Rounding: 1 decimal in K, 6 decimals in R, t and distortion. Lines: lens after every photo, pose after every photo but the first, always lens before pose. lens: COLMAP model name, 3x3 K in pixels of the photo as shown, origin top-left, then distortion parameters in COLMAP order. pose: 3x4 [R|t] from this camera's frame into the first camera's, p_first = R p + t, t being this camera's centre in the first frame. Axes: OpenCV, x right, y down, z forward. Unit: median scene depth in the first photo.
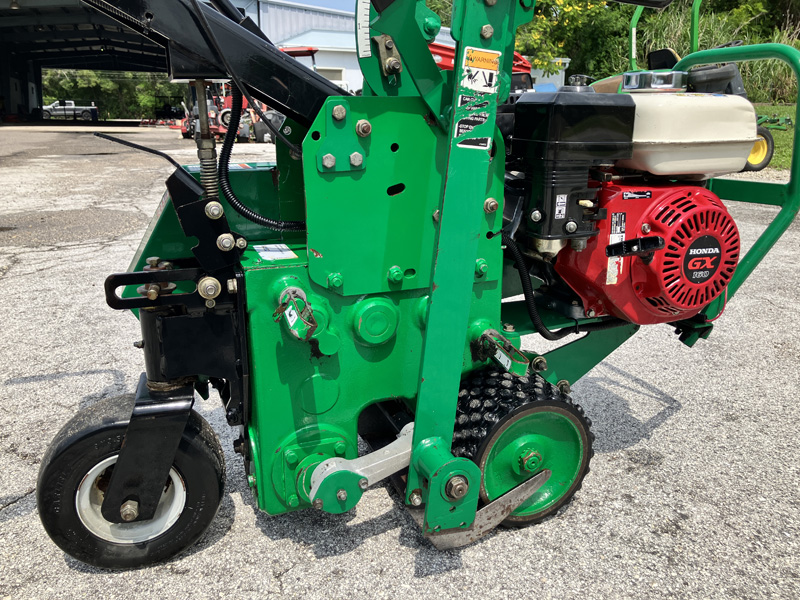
lens RADIAL K [[665.2, 0, 404.2], [0, 665.2, 306.5], [0, 0, 1]] dist [0.034225, -0.037959]
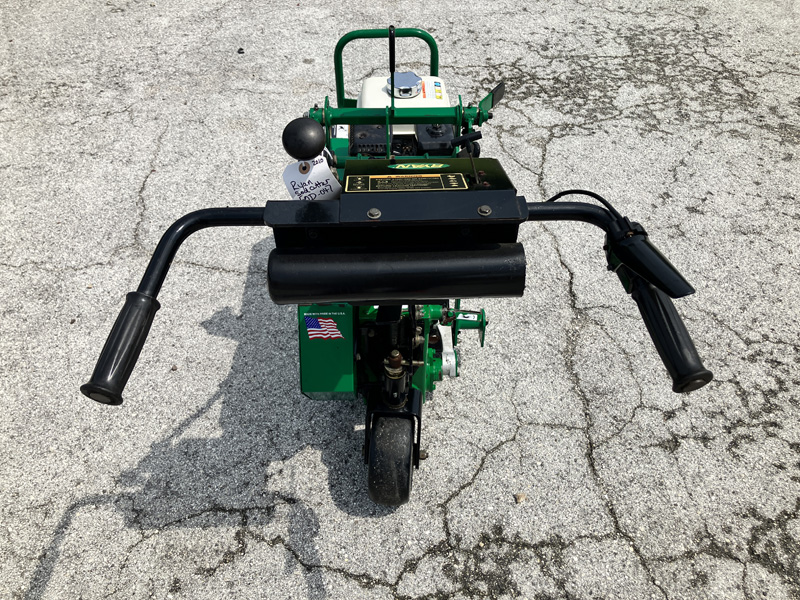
lens RADIAL K [[665.2, 0, 395.7], [0, 665.2, 298.3], [0, 0, 1]] dist [0.034225, -0.037959]
pose [[0.351243, -0.679648, 0.643978, -1.224018], [0.273771, 0.732294, 0.623534, -1.094830], [-0.895365, -0.042710, 0.443281, 0.240258]]
